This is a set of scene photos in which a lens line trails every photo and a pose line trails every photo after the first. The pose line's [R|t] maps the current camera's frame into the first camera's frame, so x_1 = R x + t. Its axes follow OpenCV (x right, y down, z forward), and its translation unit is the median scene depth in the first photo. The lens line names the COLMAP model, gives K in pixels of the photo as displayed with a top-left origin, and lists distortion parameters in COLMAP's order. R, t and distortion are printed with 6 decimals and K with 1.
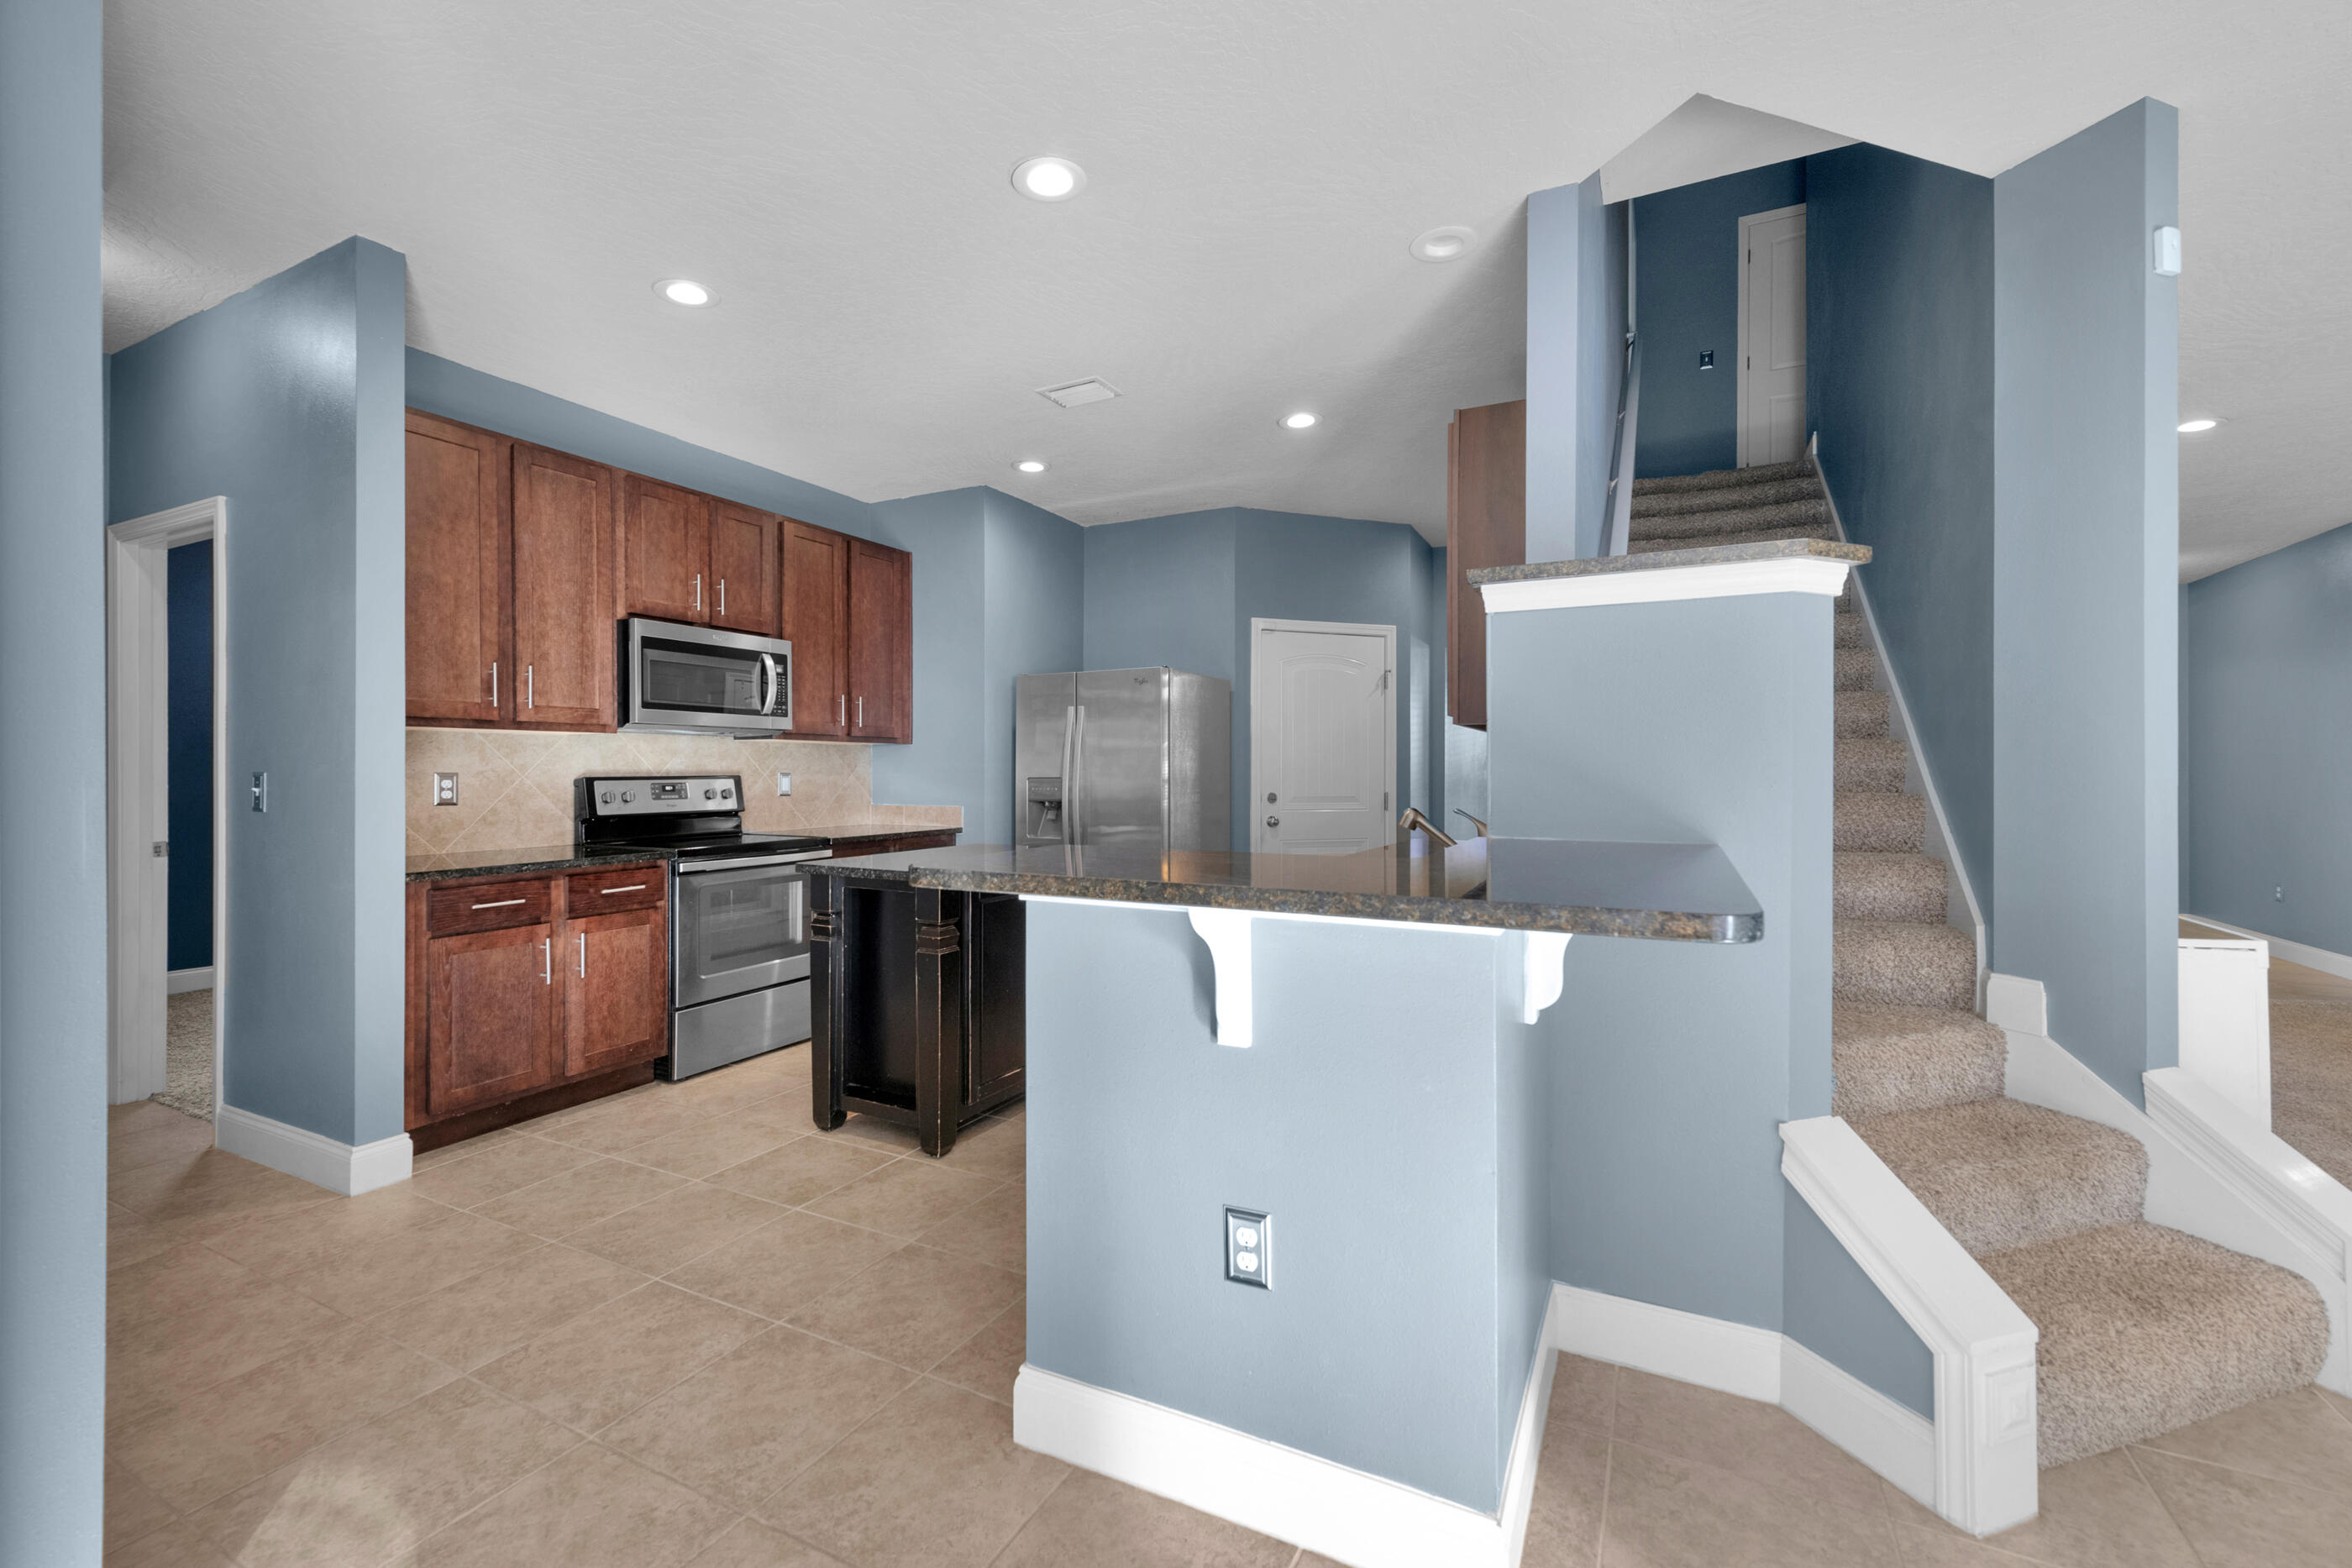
lens RADIAL K [[957.6, 0, 1221.4], [0, 957.6, 785.3], [0, 0, 1]] dist [-0.009962, -0.001540]
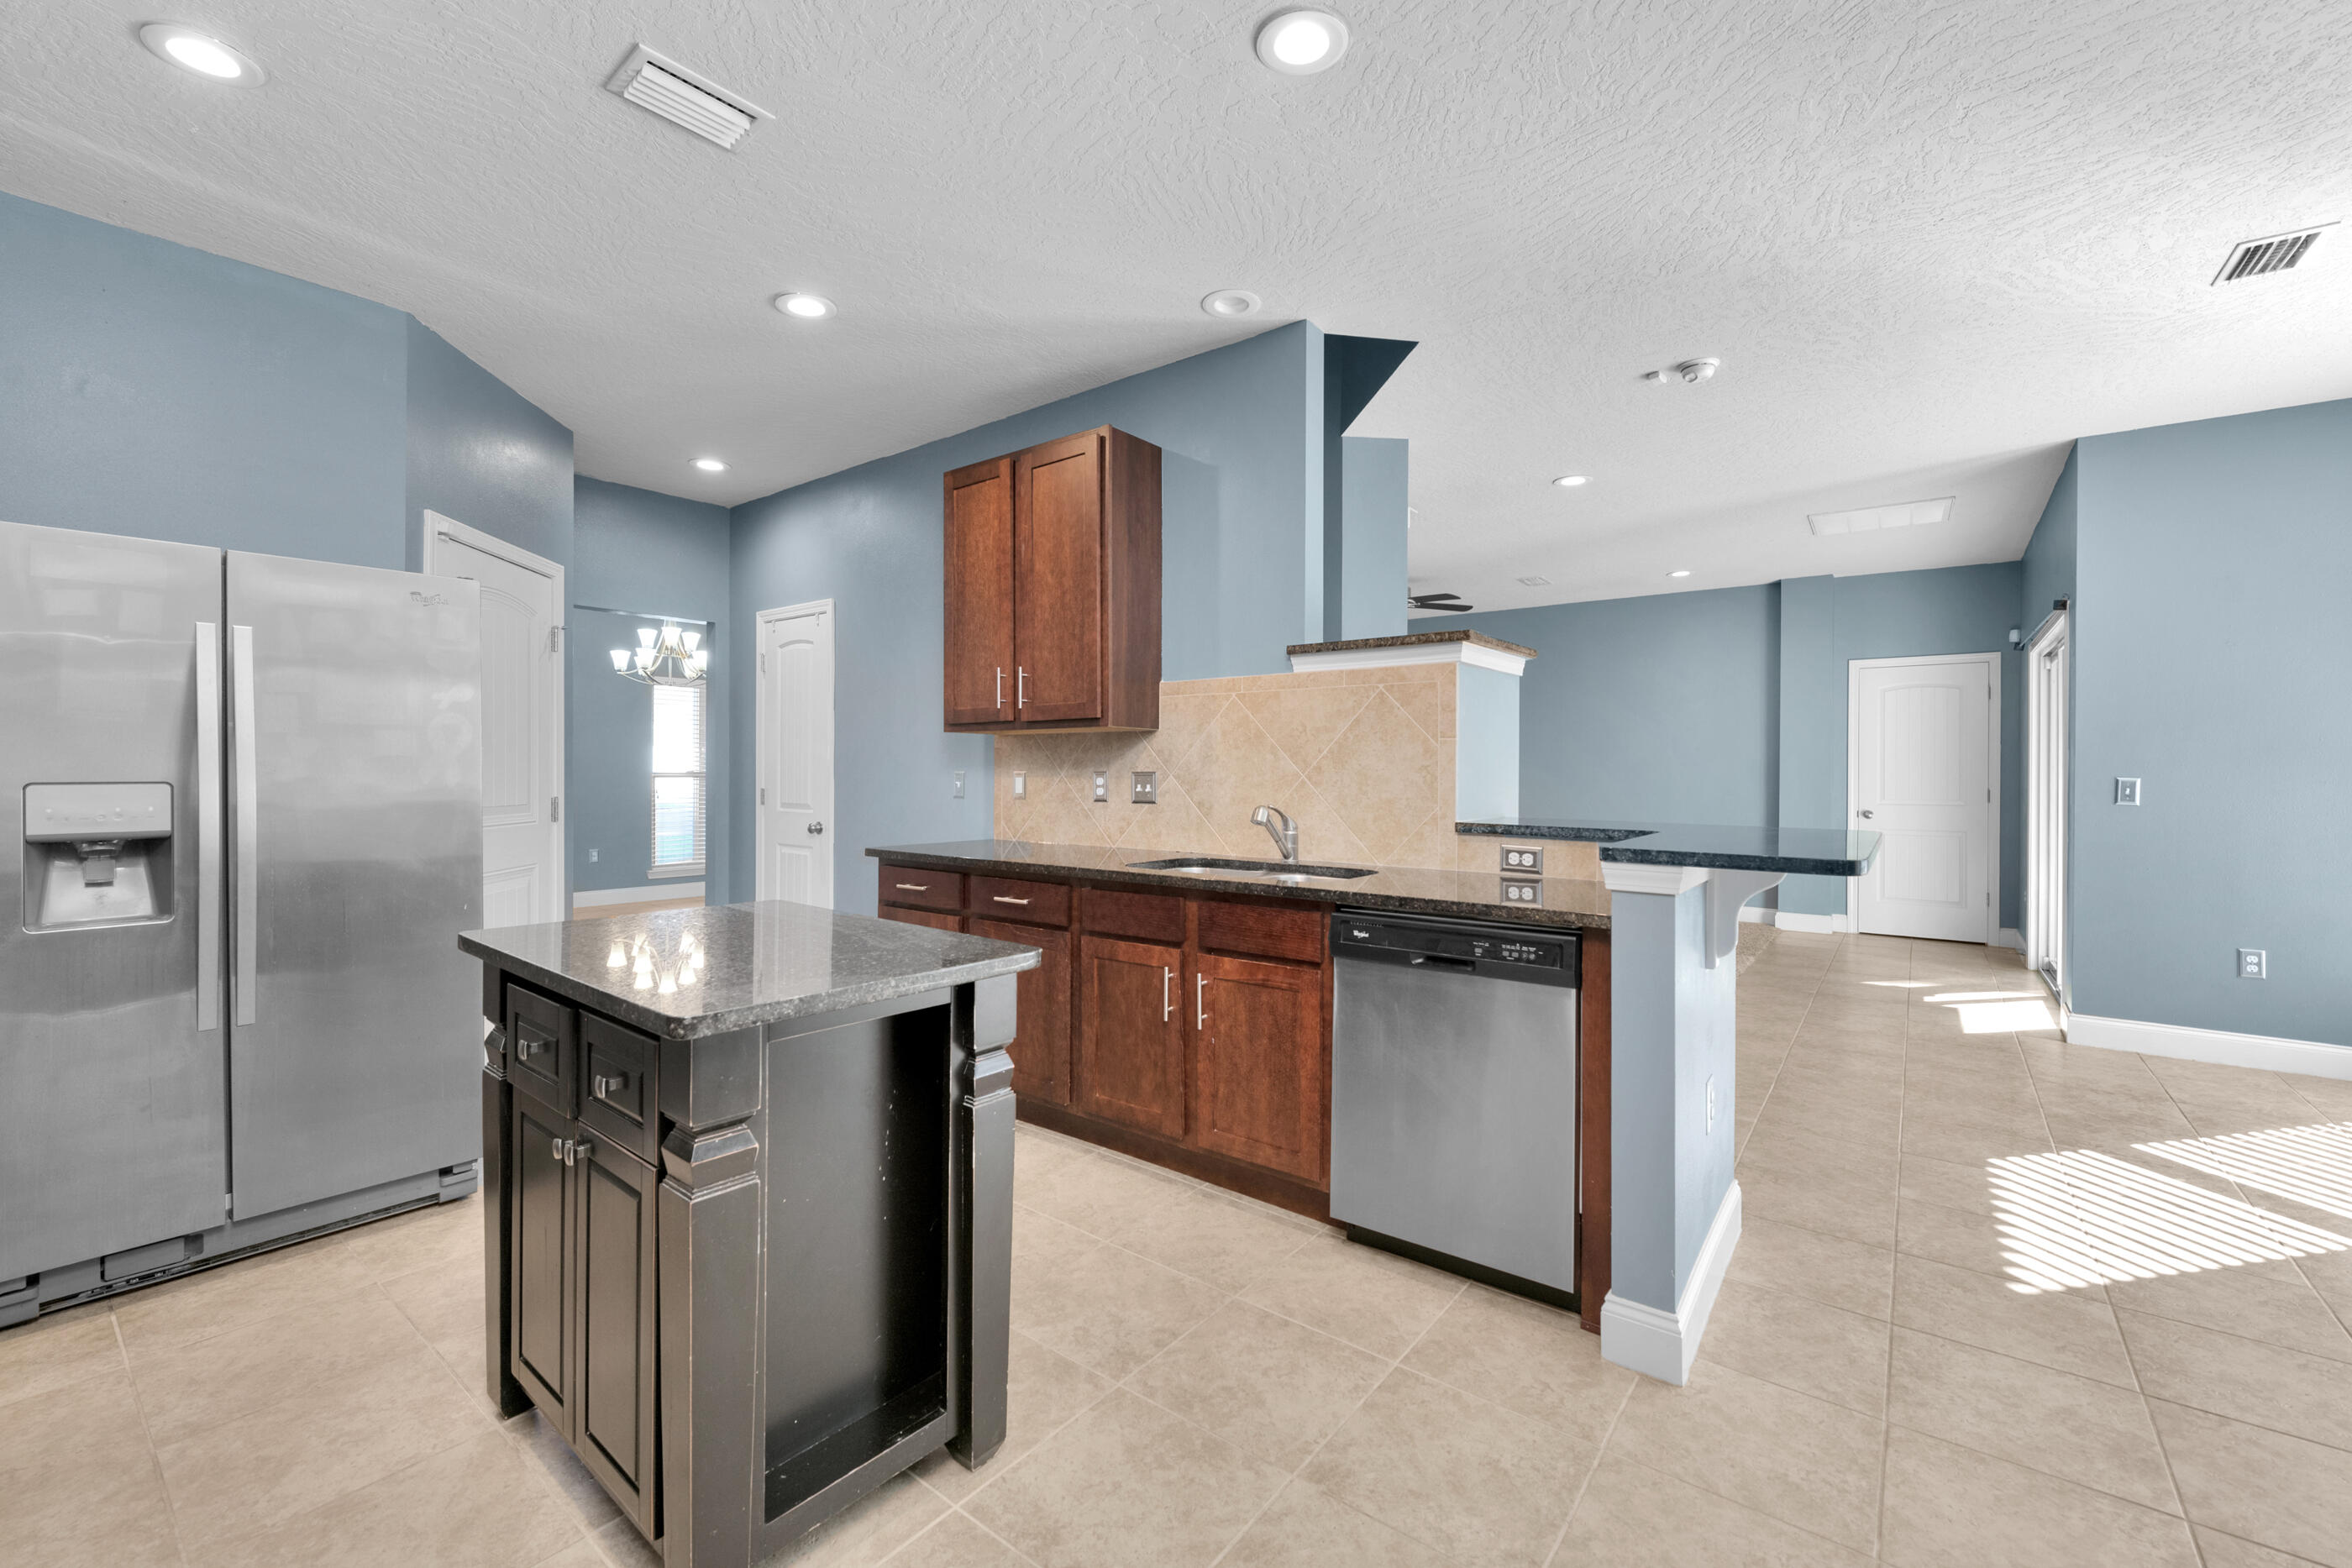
lens RADIAL K [[962.2, 0, 1192.4], [0, 962.2, 773.4], [0, 0, 1]] dist [-0.003021, -0.002415]
pose [[0.223277, -0.004813, 0.974743, -0.646331], [0.009176, 0.999954, 0.002835, -0.011500], [-0.974712, 0.008311, 0.223311, 0.597636]]
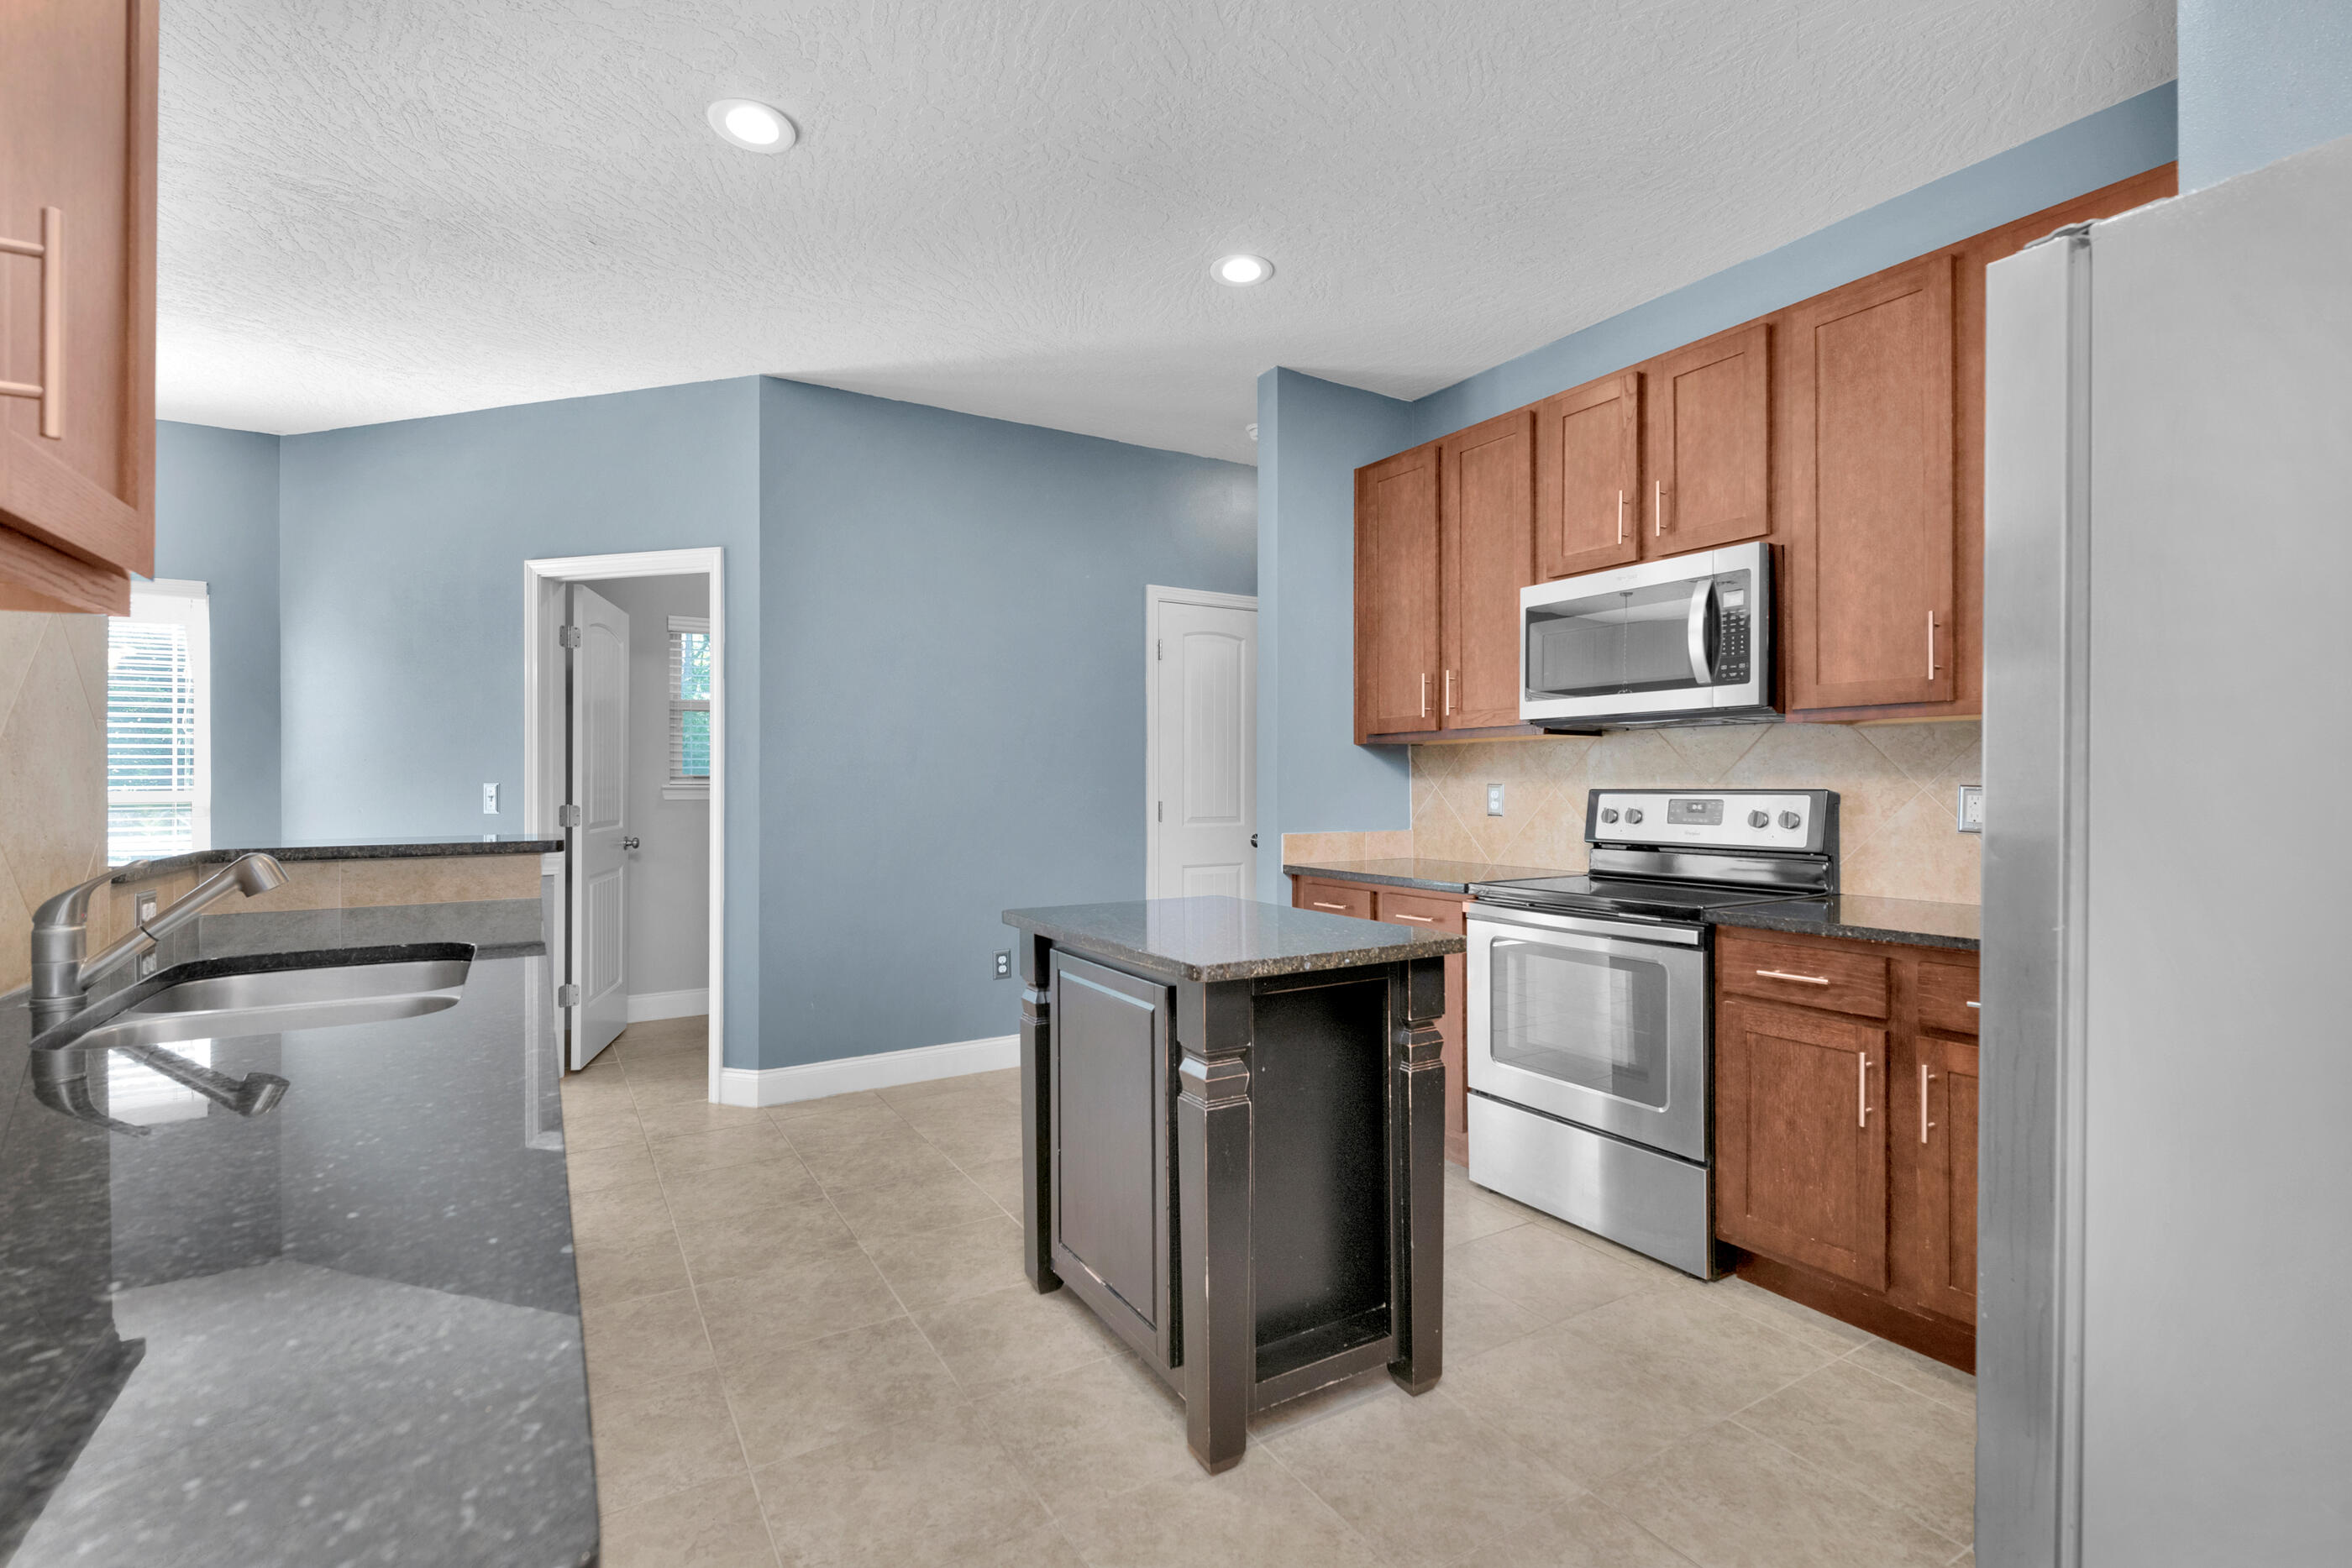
lens RADIAL K [[1071.3, 0, 1173.0], [0, 1071.3, 783.5], [0, 0, 1]] dist [-0.010268, -0.000595]
pose [[-0.565166, -0.000284, -0.824977, 0.272657], [-0.012317, 0.999891, 0.008094, -0.016542], [0.824885, 0.014736, -0.565108, 1.239040]]
